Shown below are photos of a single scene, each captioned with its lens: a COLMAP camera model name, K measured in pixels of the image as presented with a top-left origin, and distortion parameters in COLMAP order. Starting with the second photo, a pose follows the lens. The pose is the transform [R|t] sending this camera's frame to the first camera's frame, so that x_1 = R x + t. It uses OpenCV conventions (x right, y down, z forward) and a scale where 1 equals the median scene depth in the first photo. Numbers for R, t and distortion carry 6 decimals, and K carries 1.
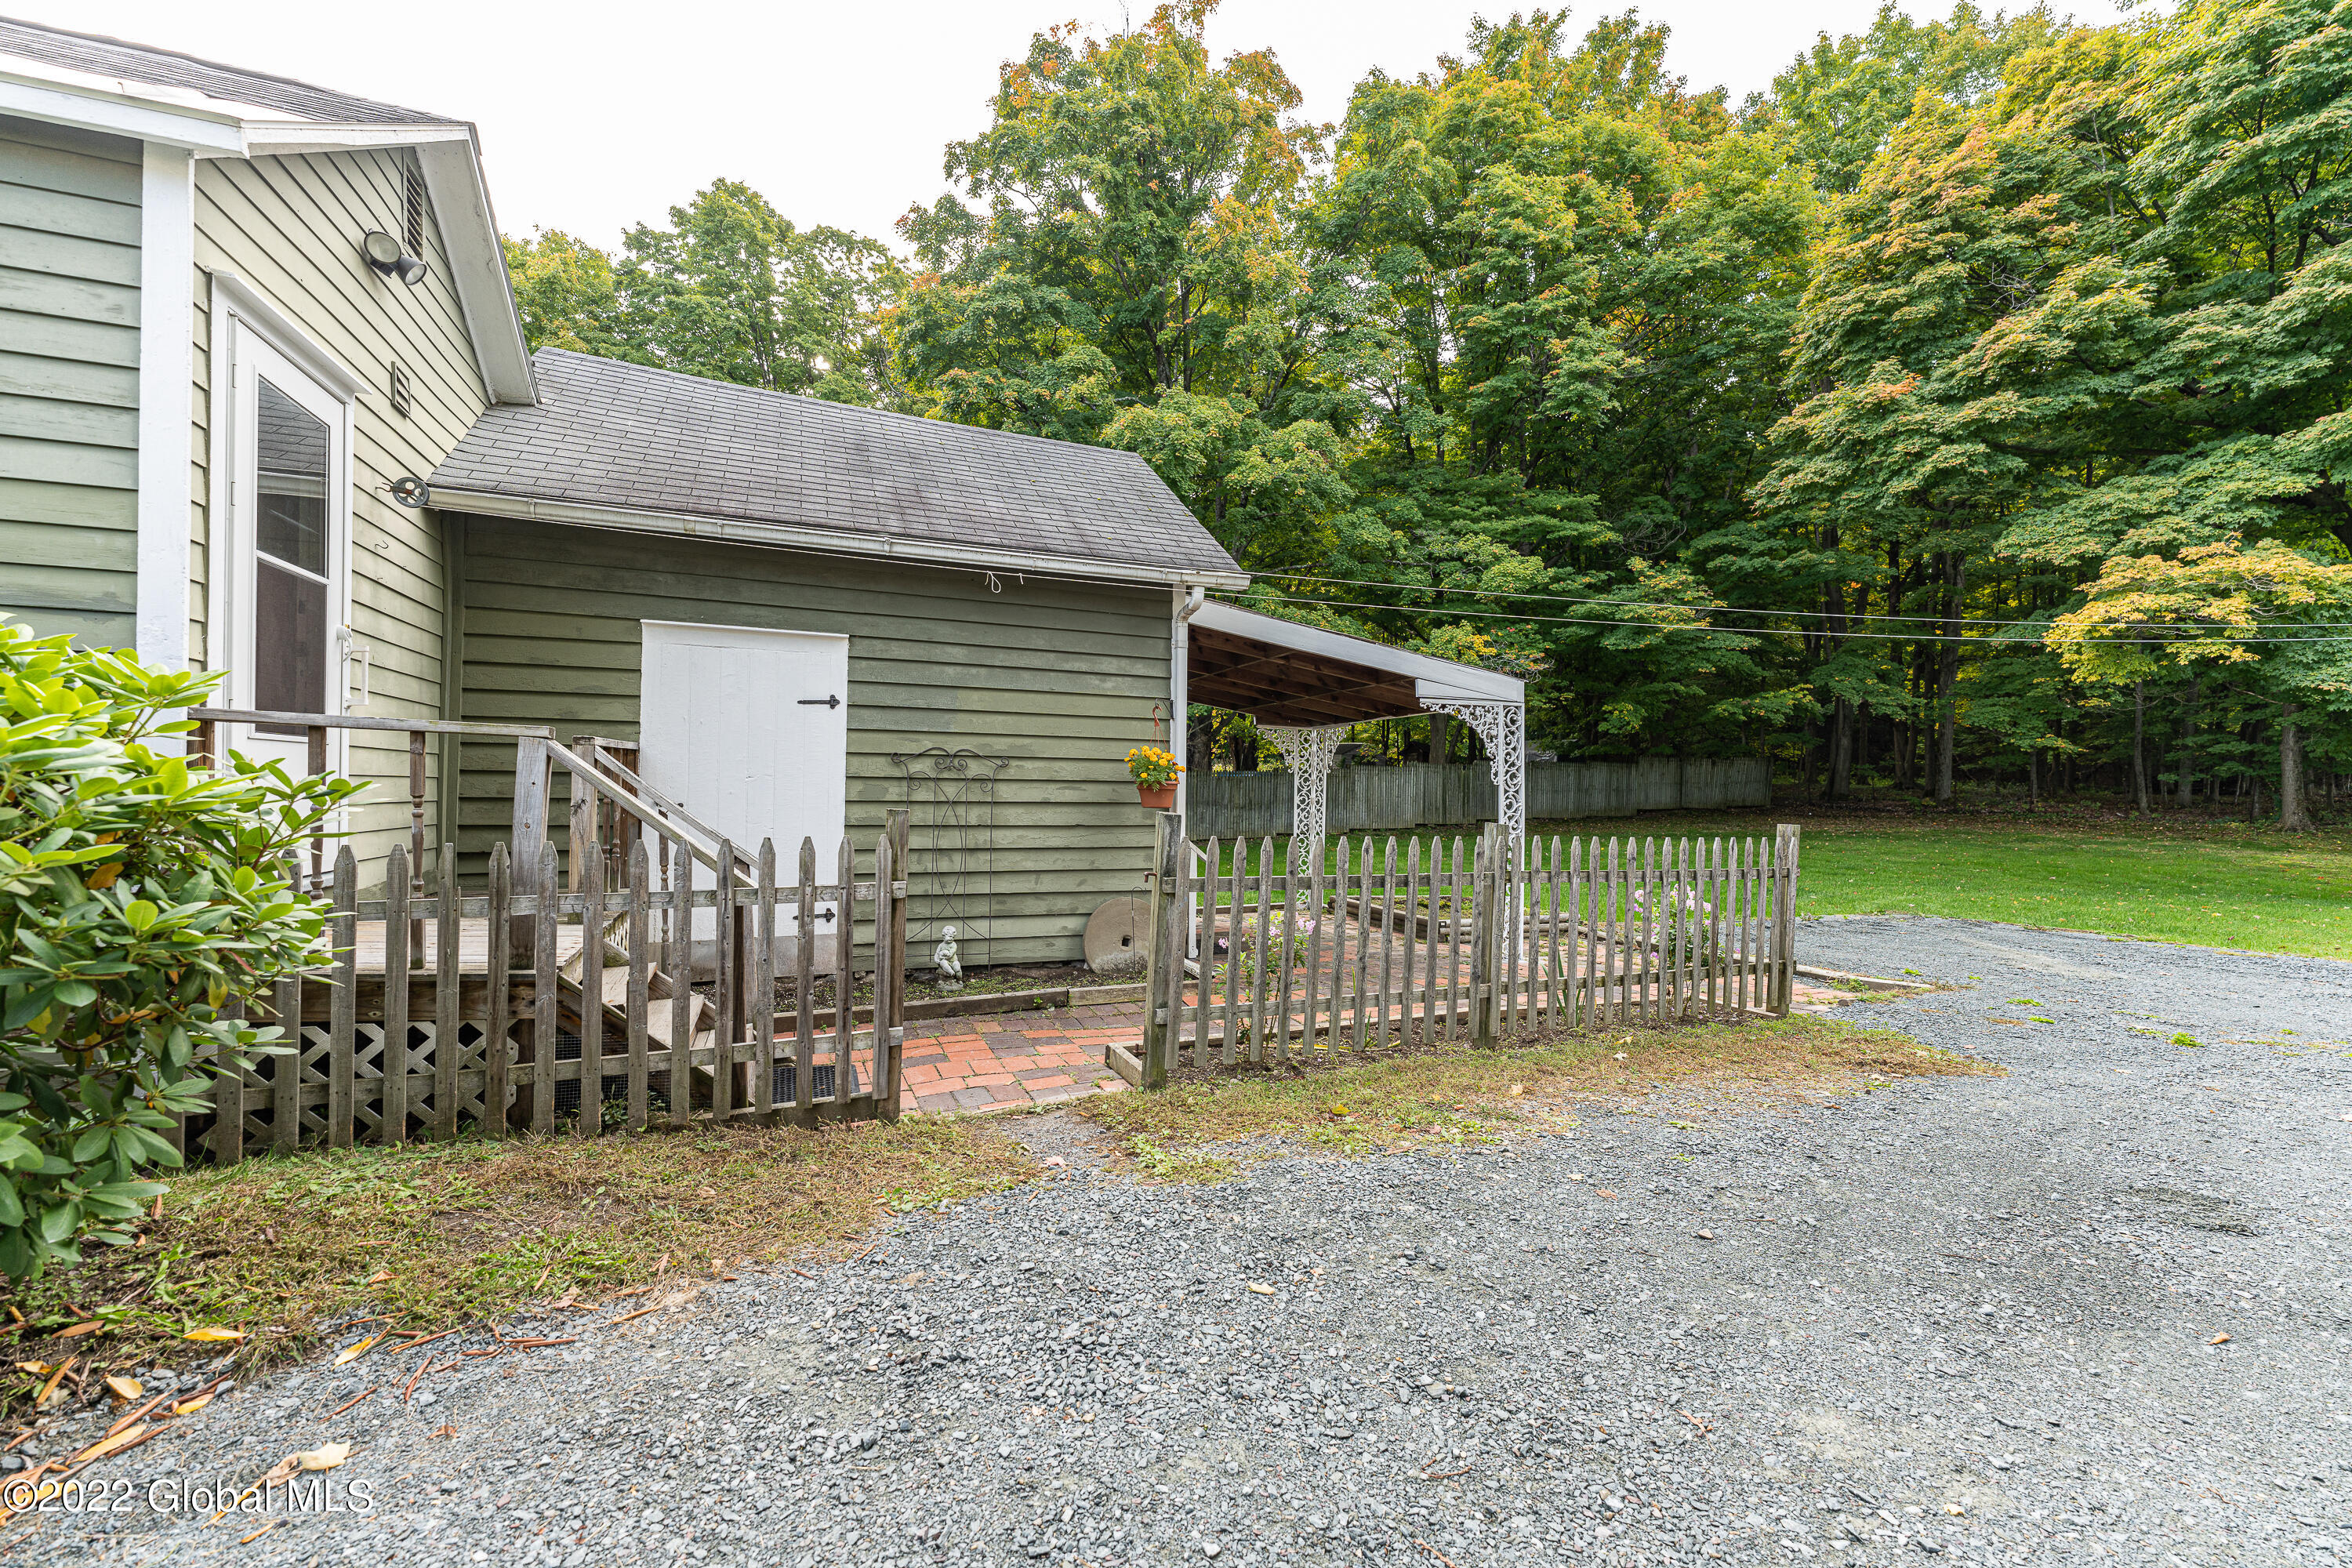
lens RADIAL K [[931.3, 0, 1179.0], [0, 931.3, 785.8], [0, 0, 1]] dist [0.001400, -0.000321]
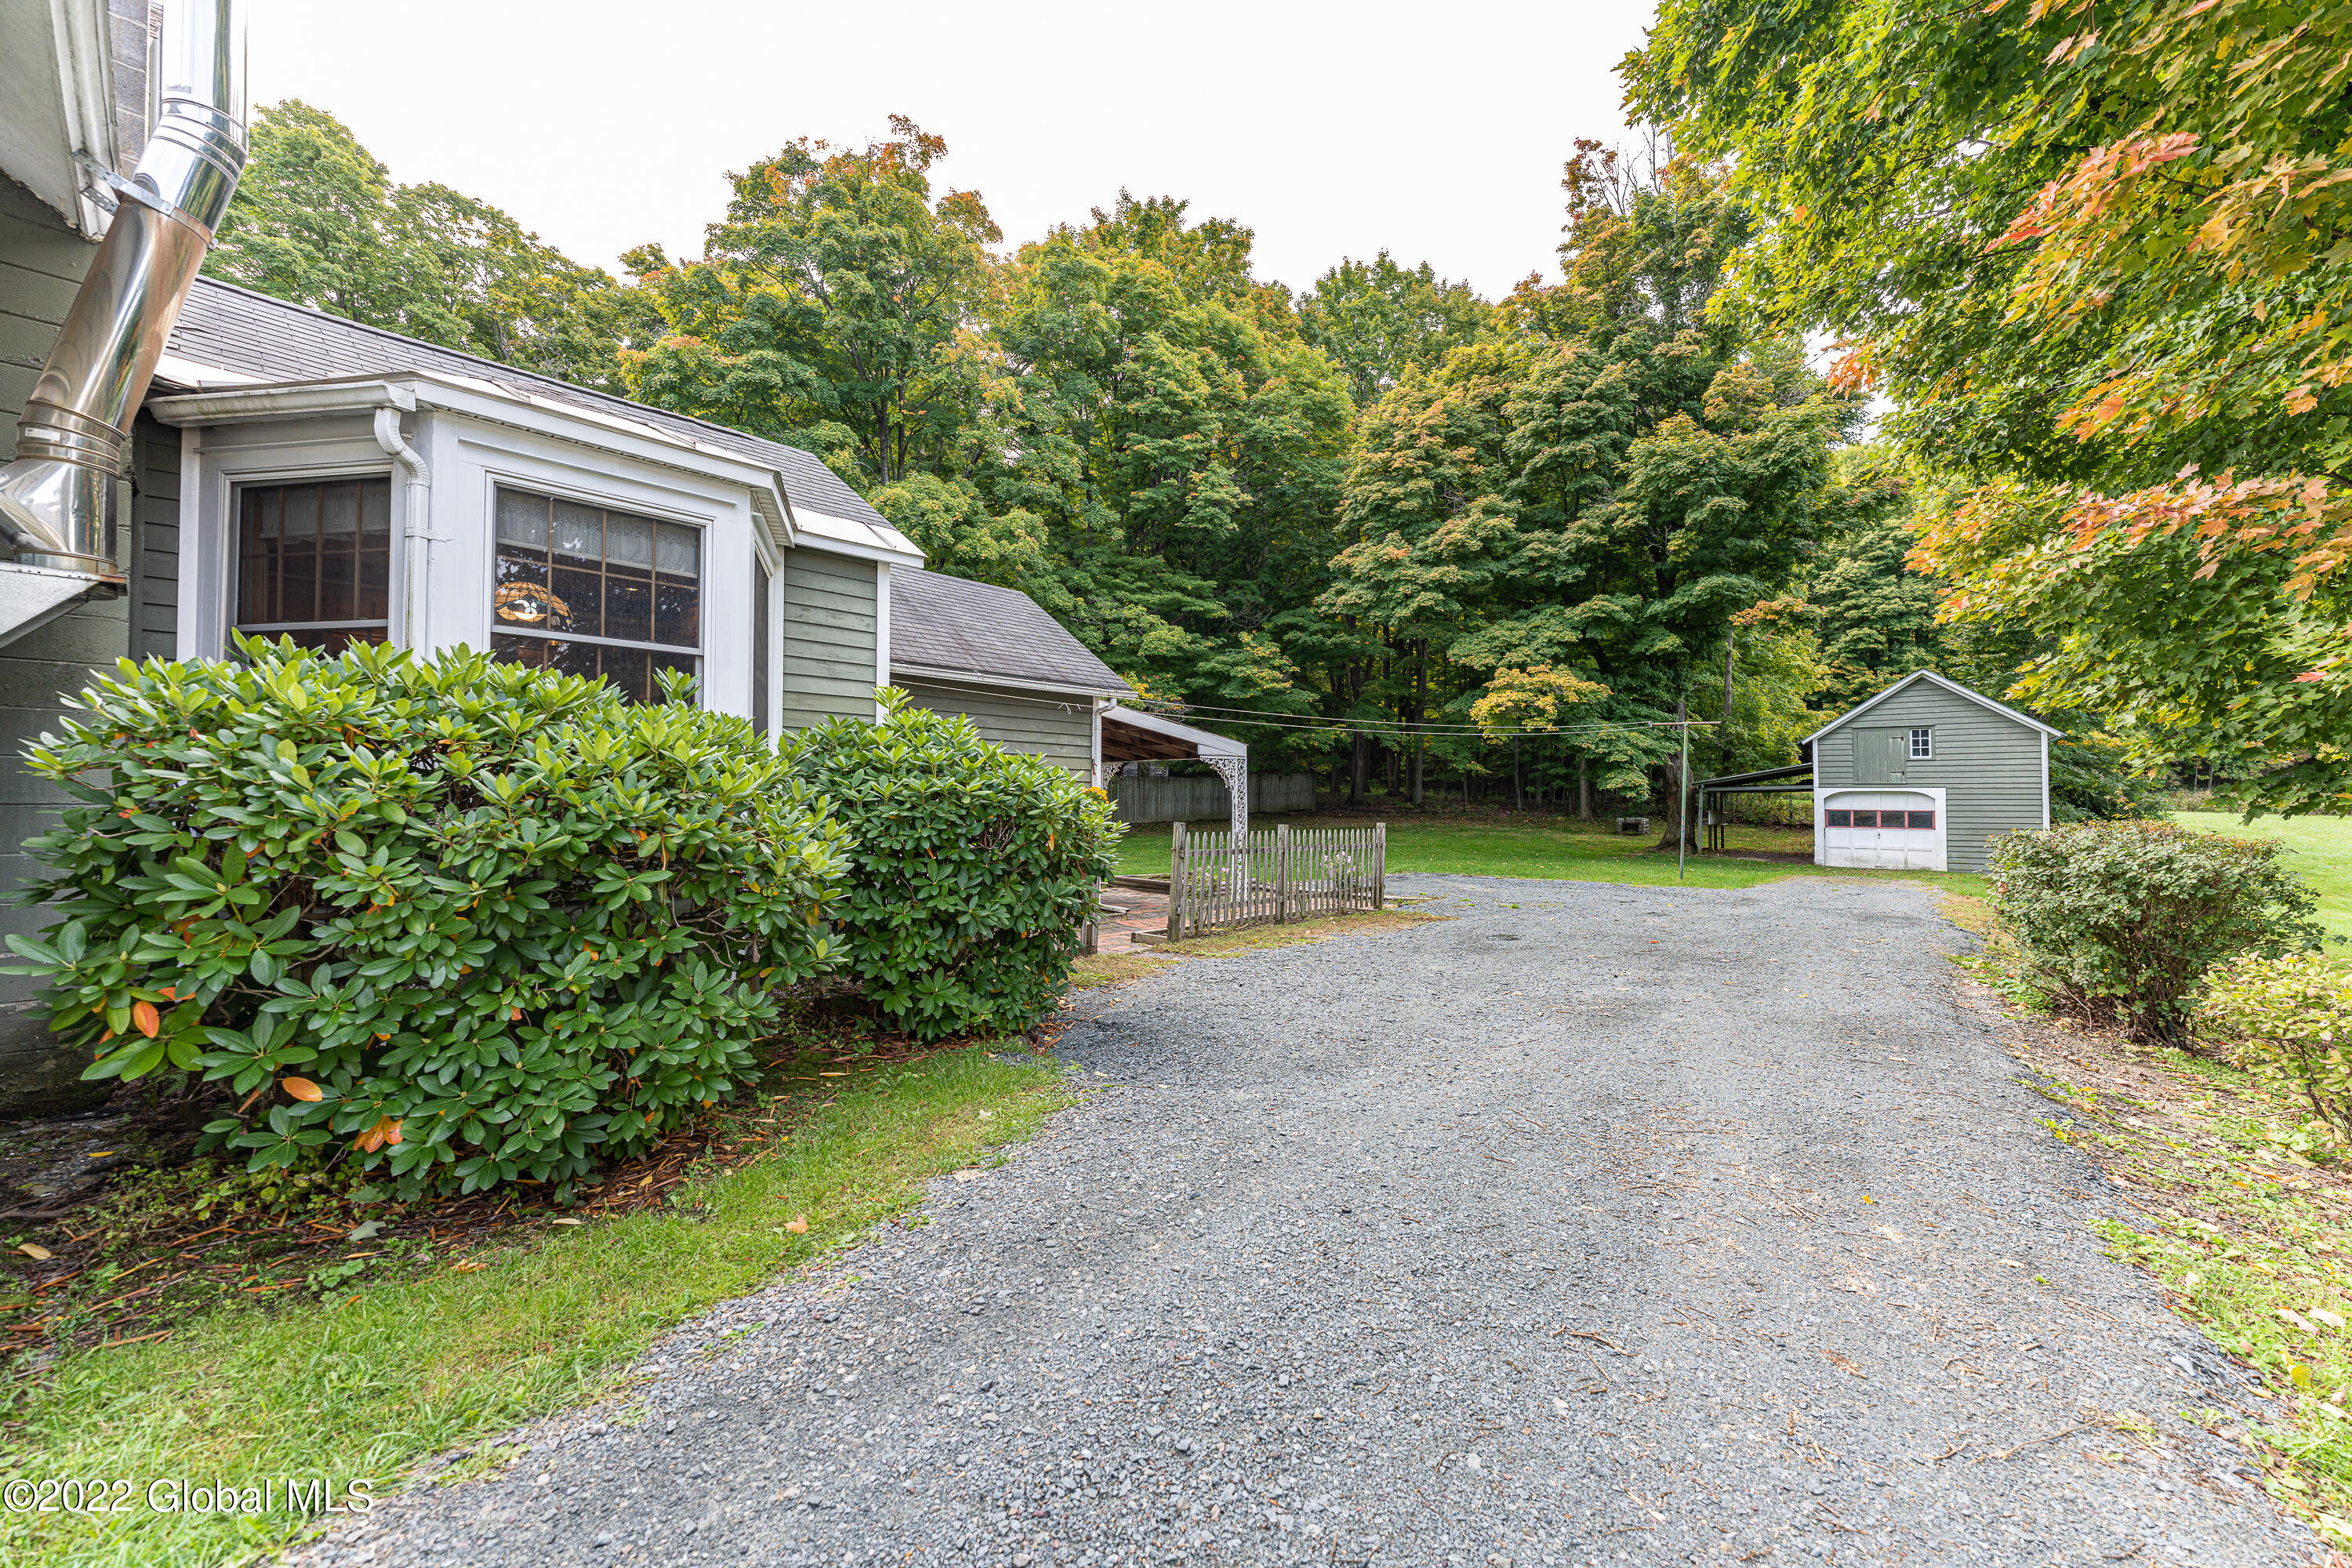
lens RADIAL K [[931.3, 0, 1179.0], [0, 931.3, 785.8], [0, 0, 1]] dist [0.001400, -0.000321]
pose [[0.902451, -0.001271, 0.430791, -0.242007], [0.003845, 0.999980, -0.005104, -0.012290], [-0.430775, 0.006262, 0.902437, -0.259565]]
